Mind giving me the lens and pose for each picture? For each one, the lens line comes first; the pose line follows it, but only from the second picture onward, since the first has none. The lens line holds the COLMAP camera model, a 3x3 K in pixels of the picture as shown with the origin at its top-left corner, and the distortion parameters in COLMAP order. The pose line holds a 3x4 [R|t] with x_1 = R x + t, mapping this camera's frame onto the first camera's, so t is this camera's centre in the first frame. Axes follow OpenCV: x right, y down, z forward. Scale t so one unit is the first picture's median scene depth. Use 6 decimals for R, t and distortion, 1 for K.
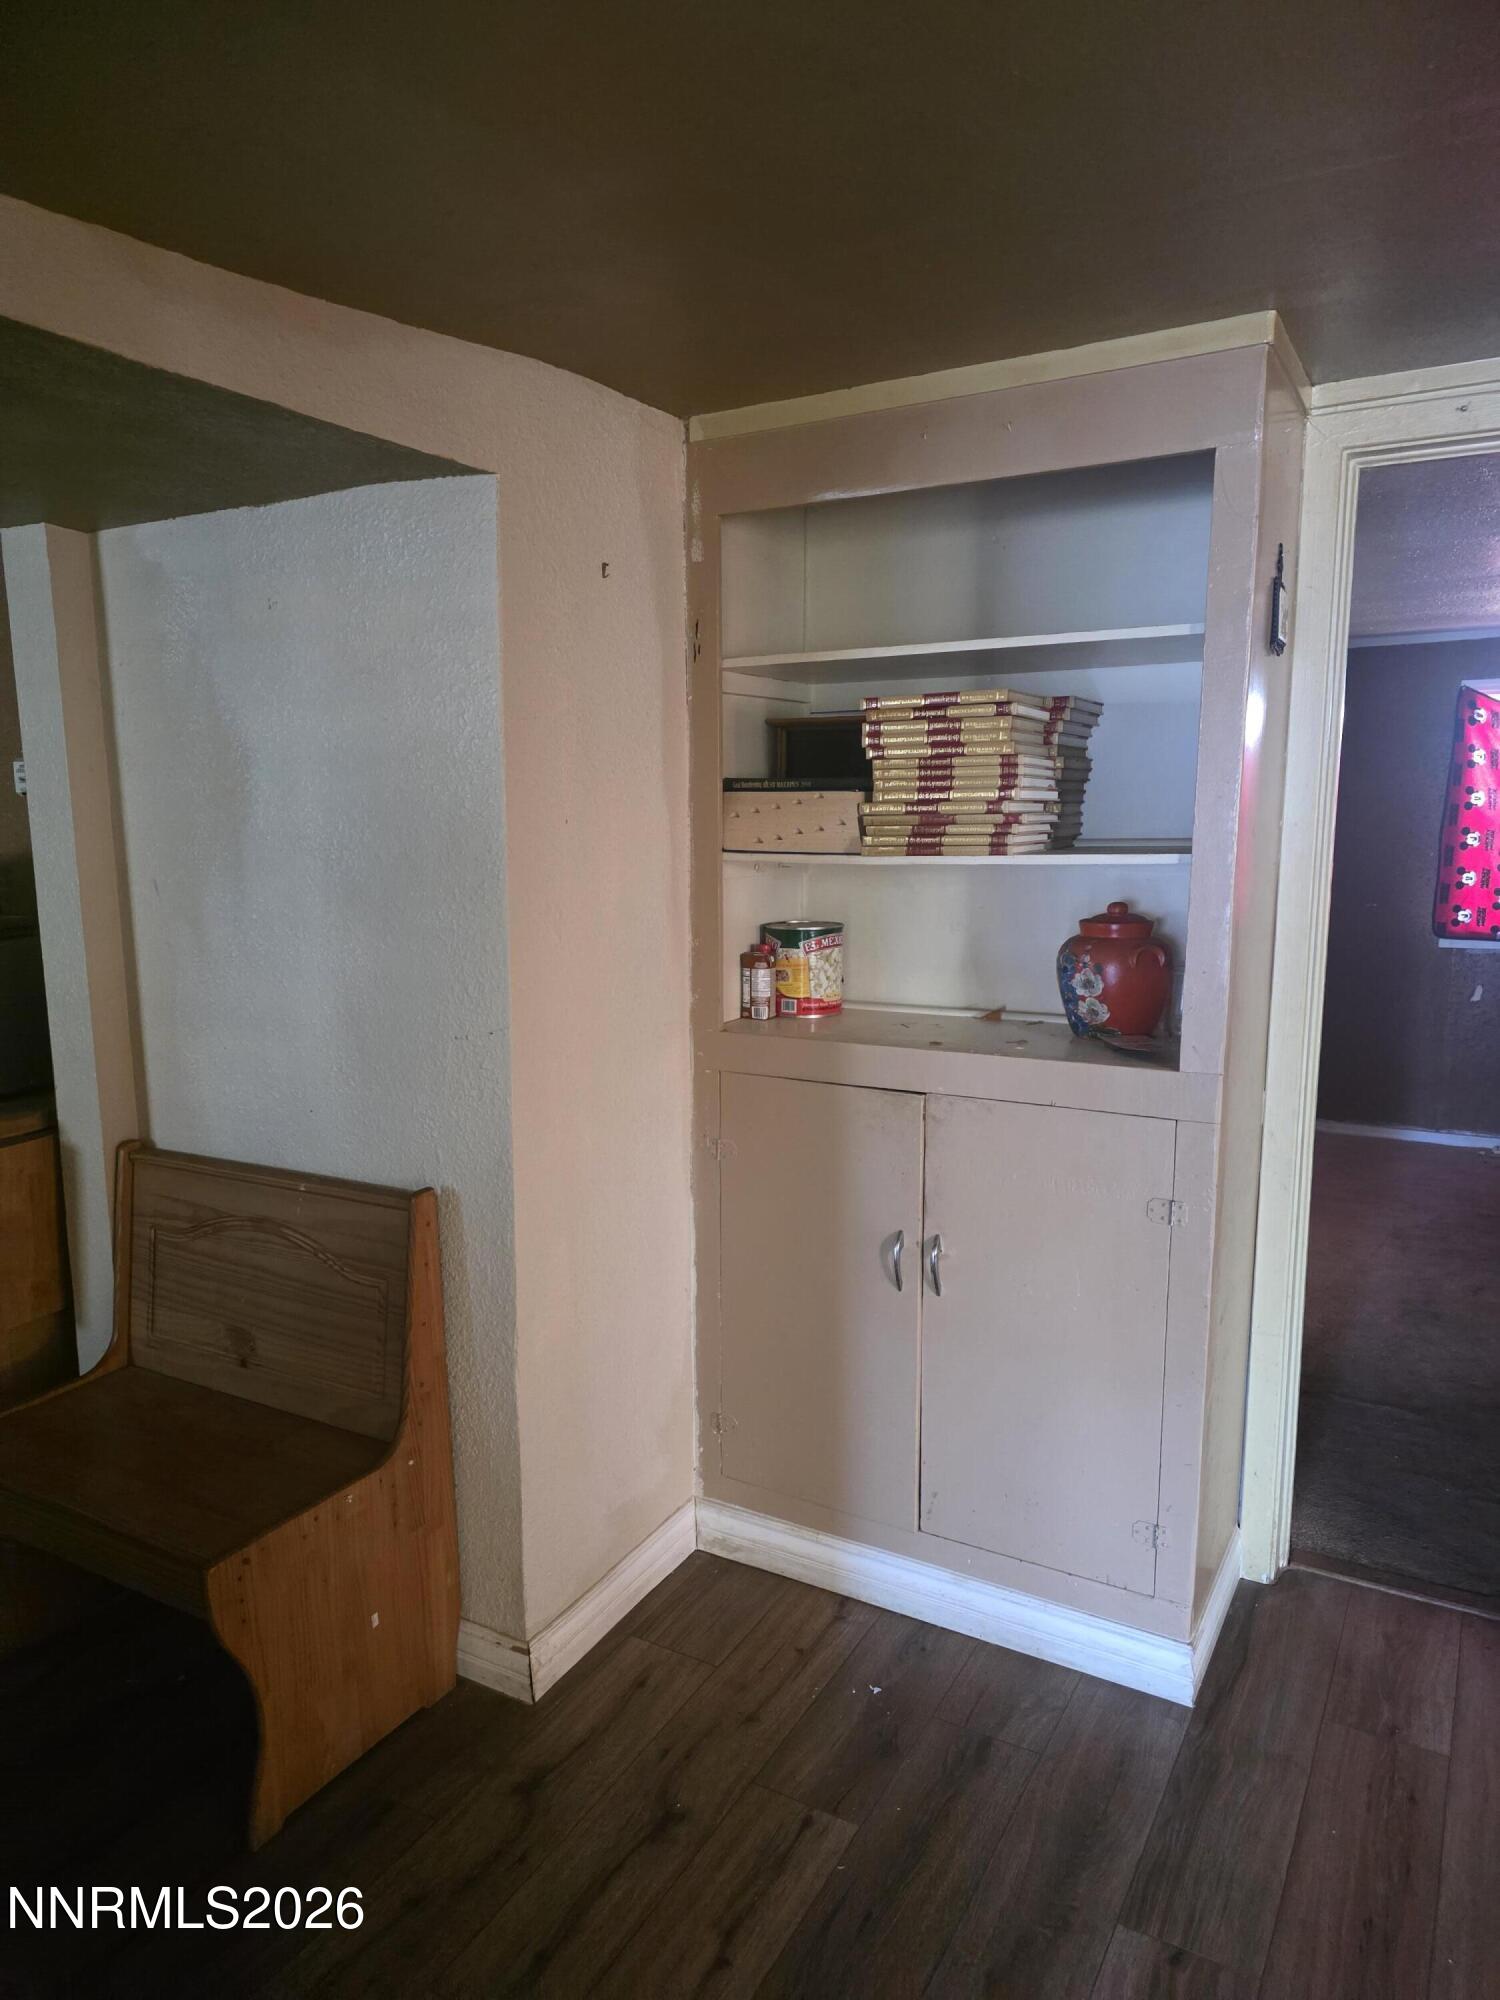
lens RADIAL K [[1348.2, 0, 743.5], [0, 1348.2, 1013.4], [0, 0, 1]] dist [0.095887, -0.094559]
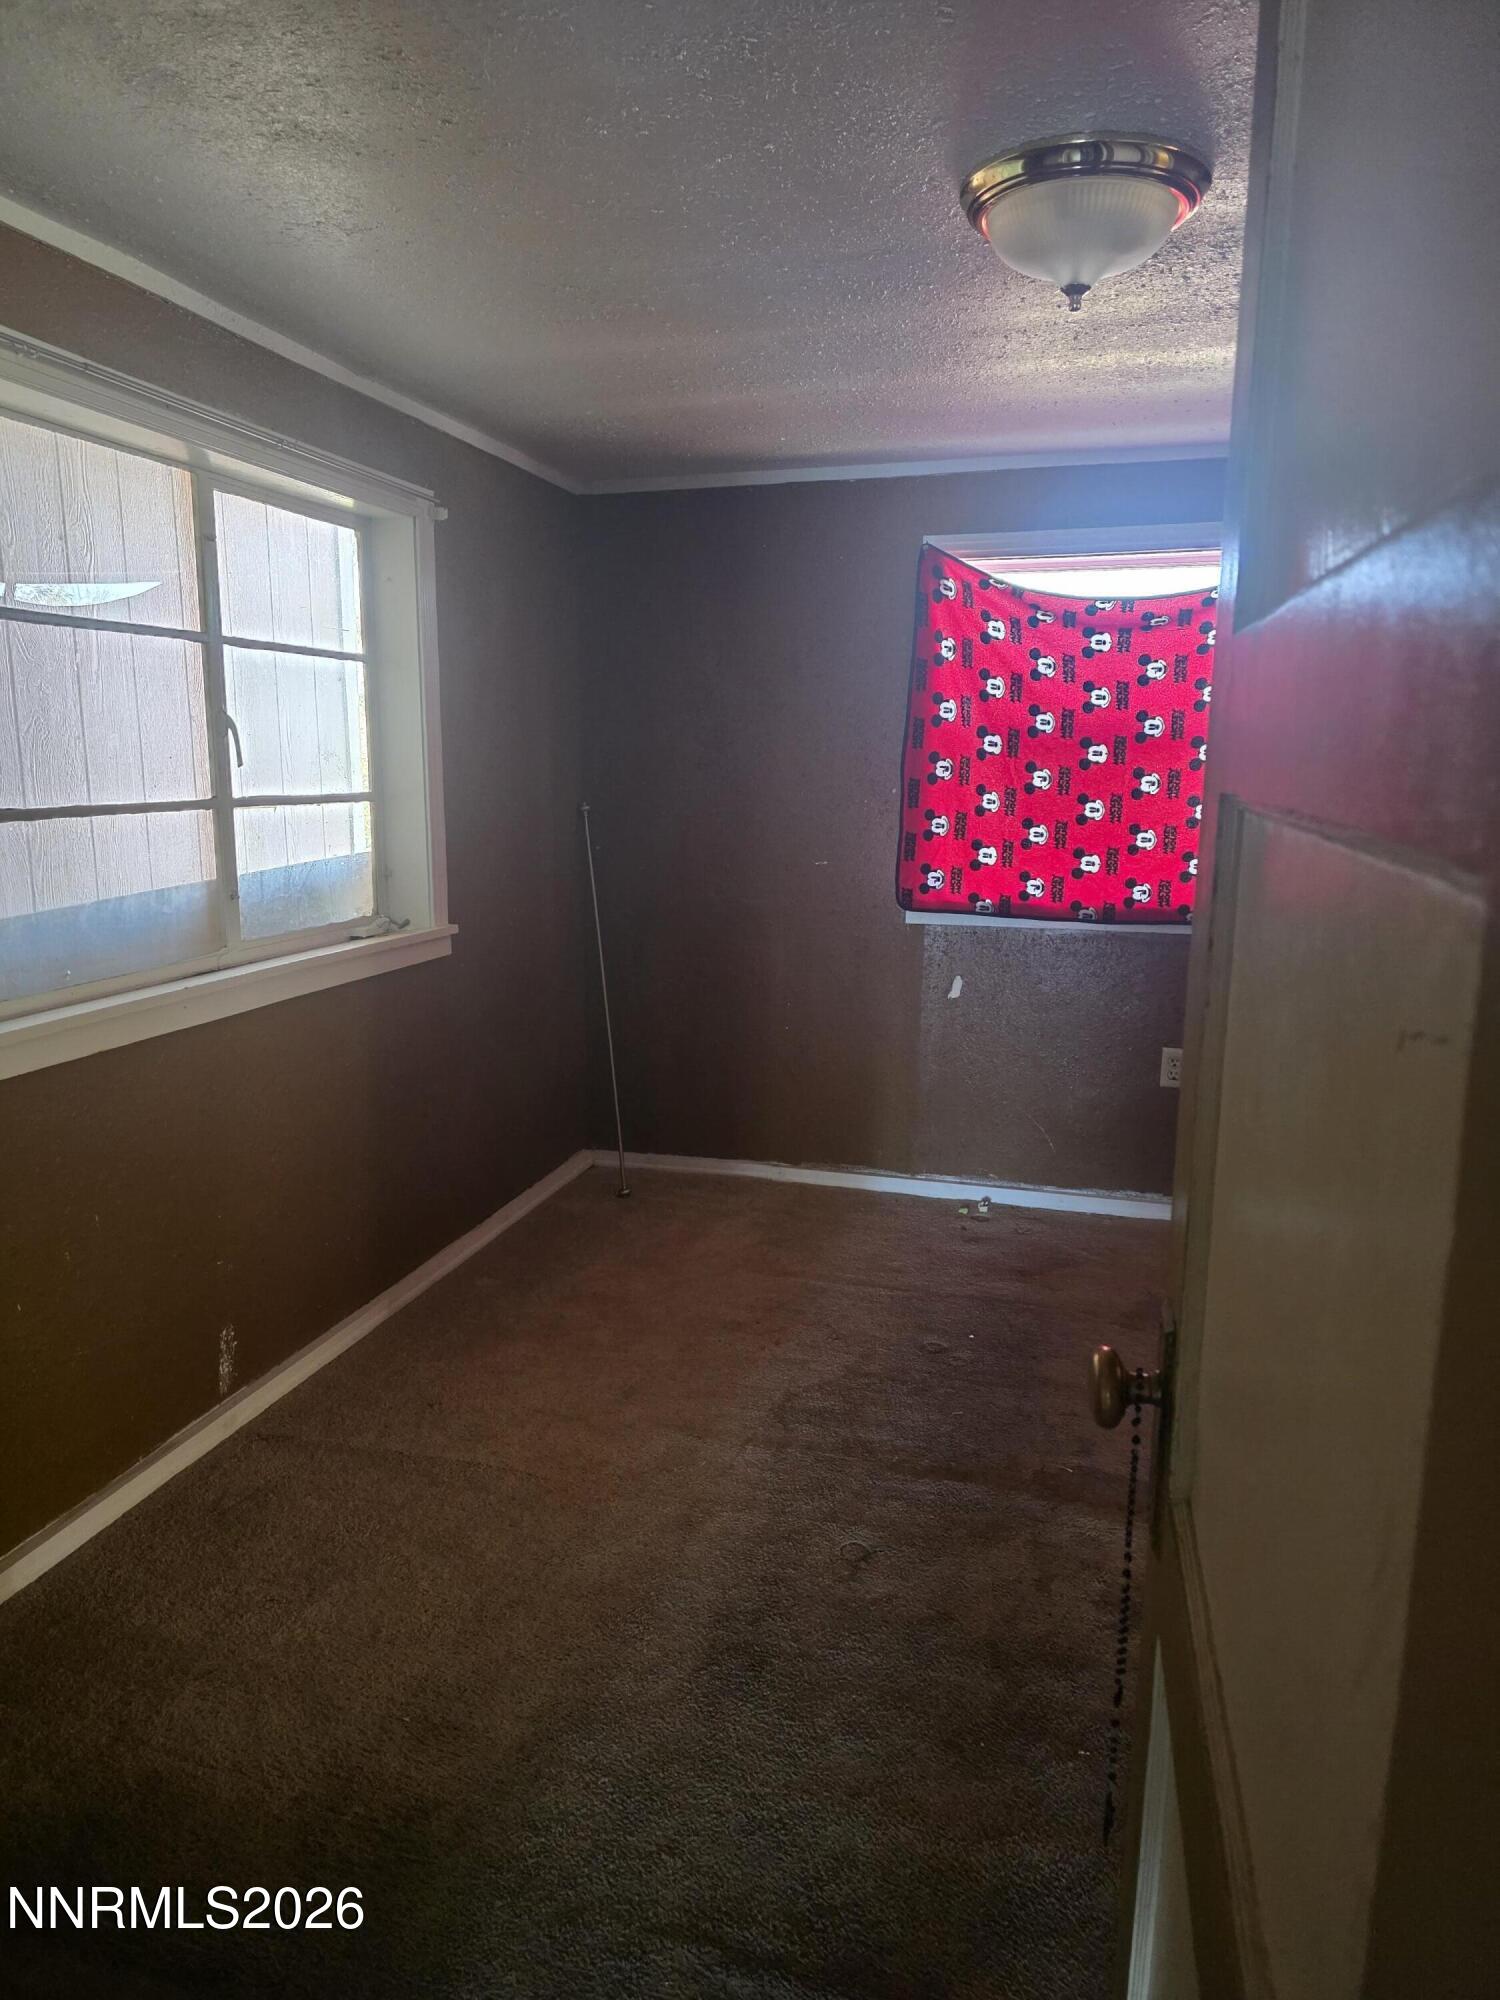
lens RADIAL K [[1348.2, 0, 743.5], [0, 1348.2, 1013.4], [0, 0, 1]] dist [0.095887, -0.094559]
pose [[0.969845, -0.027571, 0.242158, 0.259757], [0.020108, 0.999245, 0.033235, -0.027114], [-0.242892, -0.027363, 0.969667, 0.349648]]
